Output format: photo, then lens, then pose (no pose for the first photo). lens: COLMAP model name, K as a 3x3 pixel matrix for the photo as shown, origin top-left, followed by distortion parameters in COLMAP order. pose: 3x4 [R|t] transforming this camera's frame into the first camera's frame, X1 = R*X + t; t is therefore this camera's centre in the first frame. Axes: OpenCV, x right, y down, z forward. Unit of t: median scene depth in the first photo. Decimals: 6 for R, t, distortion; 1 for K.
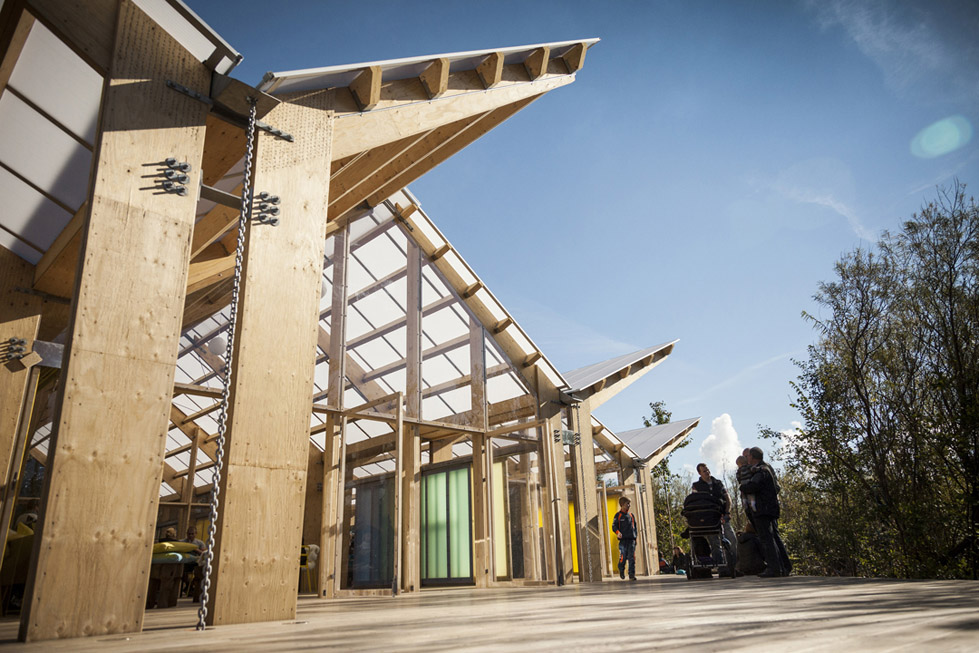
lens RADIAL K [[703.2, 0, 489.5], [0, 703.2, 326.5], [0, 0, 1]] dist [0.003773, 0.004000]
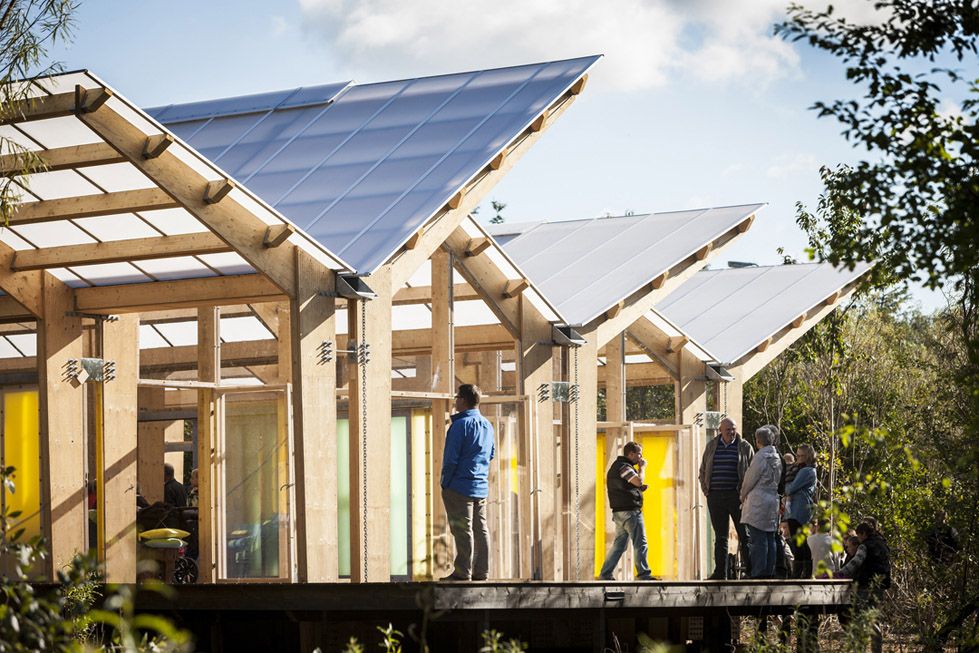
lens RADIAL K [[4206.6, 0, 489.5], [0, 4206.6, 326.5], [0, 0, 1]] dist [-1.236388, -1.944693]
pose [[0.997006, 0.035521, 0.068688, -0.238388], [-0.052636, 0.962454, 0.266293, -0.974079], [-0.056650, -0.269111, 0.961442, -2.878812]]
